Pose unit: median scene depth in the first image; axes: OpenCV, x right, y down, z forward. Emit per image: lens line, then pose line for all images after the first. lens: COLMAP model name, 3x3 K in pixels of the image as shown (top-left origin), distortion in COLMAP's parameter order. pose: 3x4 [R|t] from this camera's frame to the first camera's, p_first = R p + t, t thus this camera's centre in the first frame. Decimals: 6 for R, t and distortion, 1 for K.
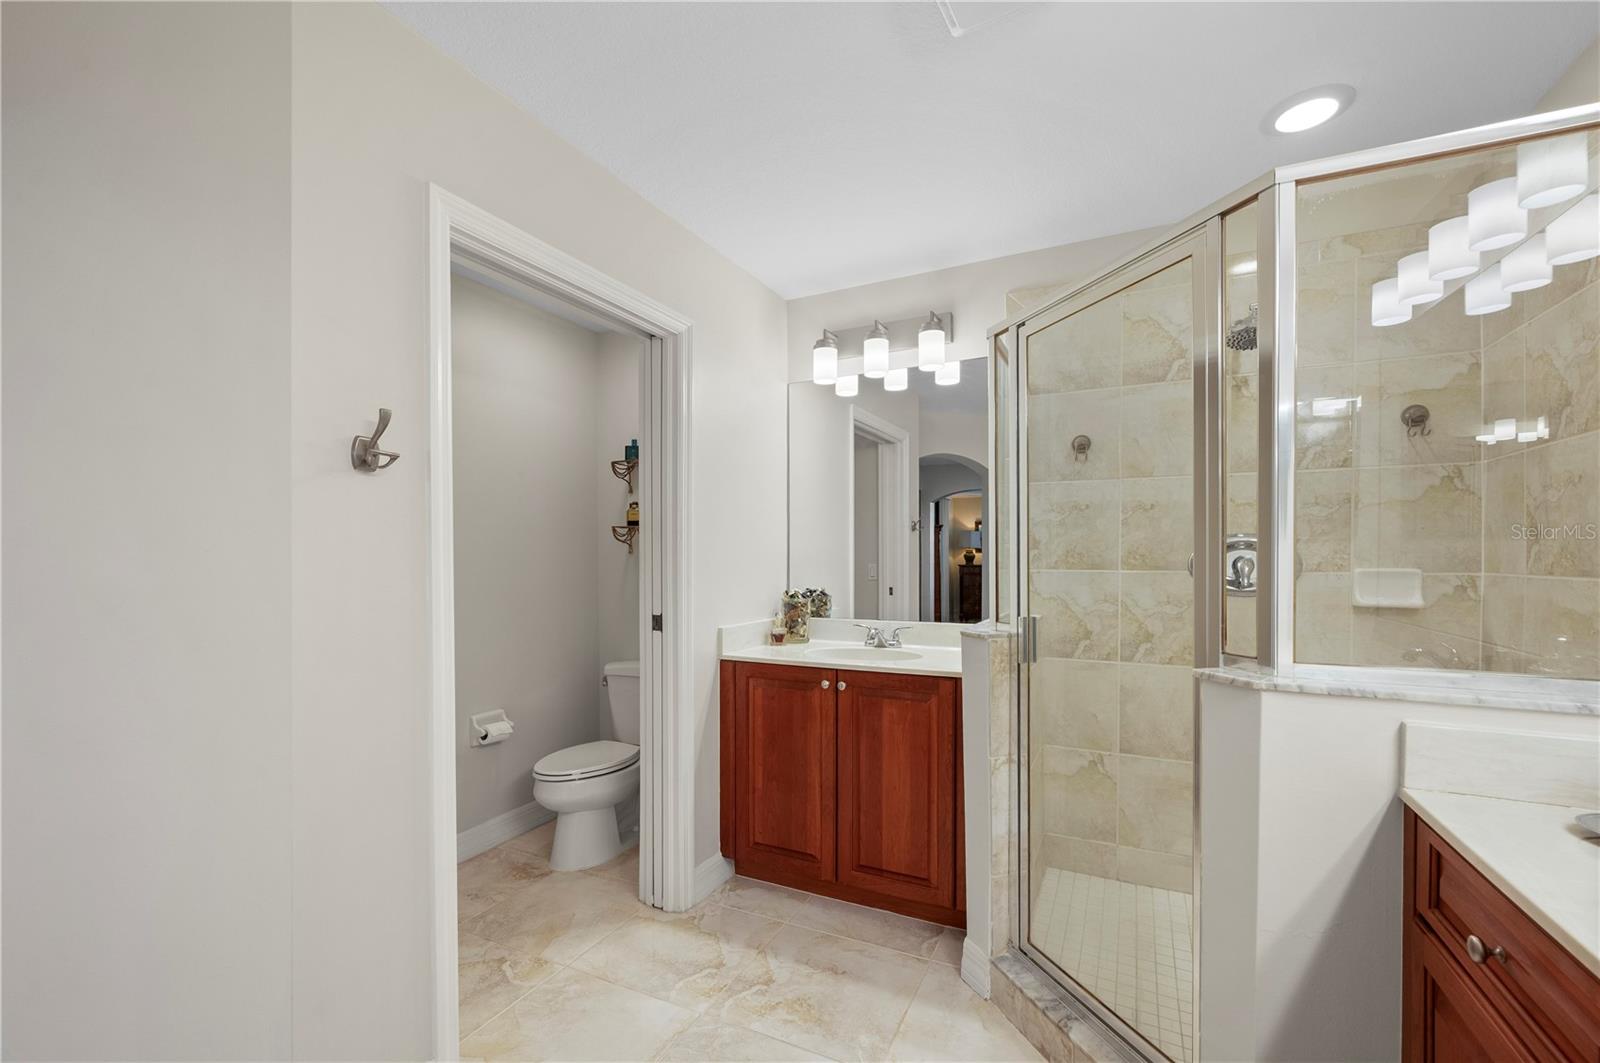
lens RADIAL K [[679.8, 0, 836.5], [0, 679.8, 557.1], [0, 0, 1]] dist [0.000848, 0.000228]
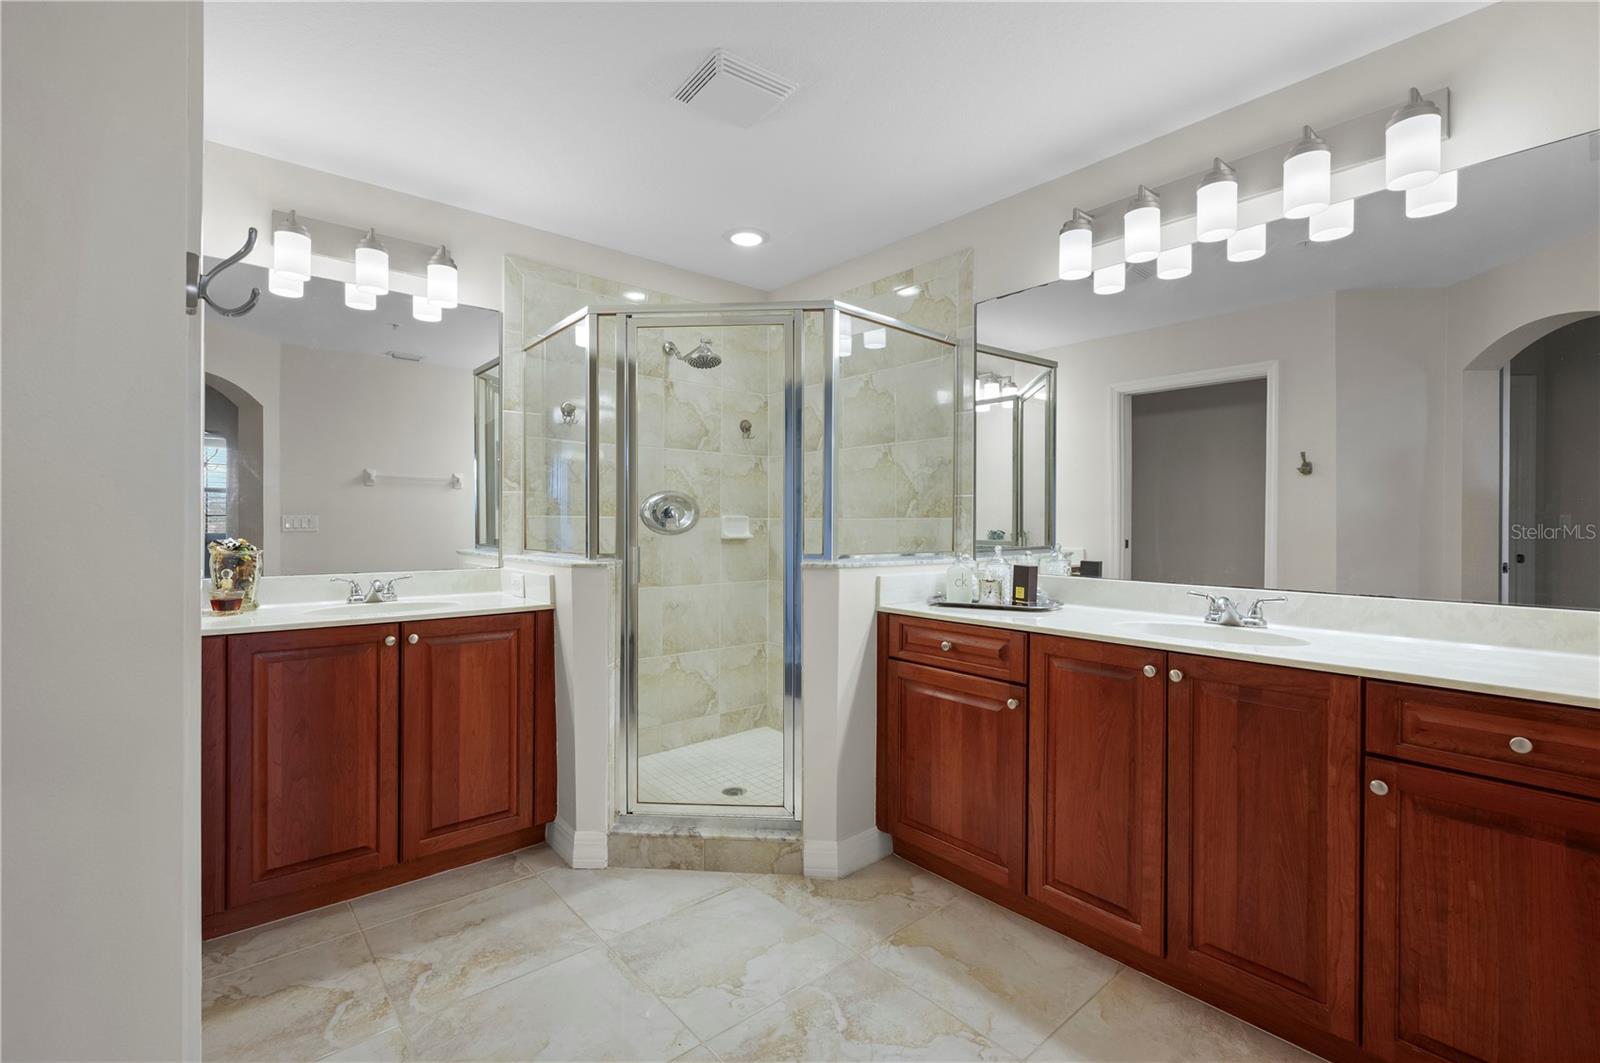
lens RADIAL K [[714.3, 0, 802.0], [0, 714.3, 523.4], [0, 0, 1]] dist [-0.002457, 0.000368]
pose [[0.388897, 0.005382, 0.921265, -0.740152], [-0.001206, 0.999985, -0.005332, 0.045304], [-0.921280, 0.000962, 0.388898, 0.175343]]
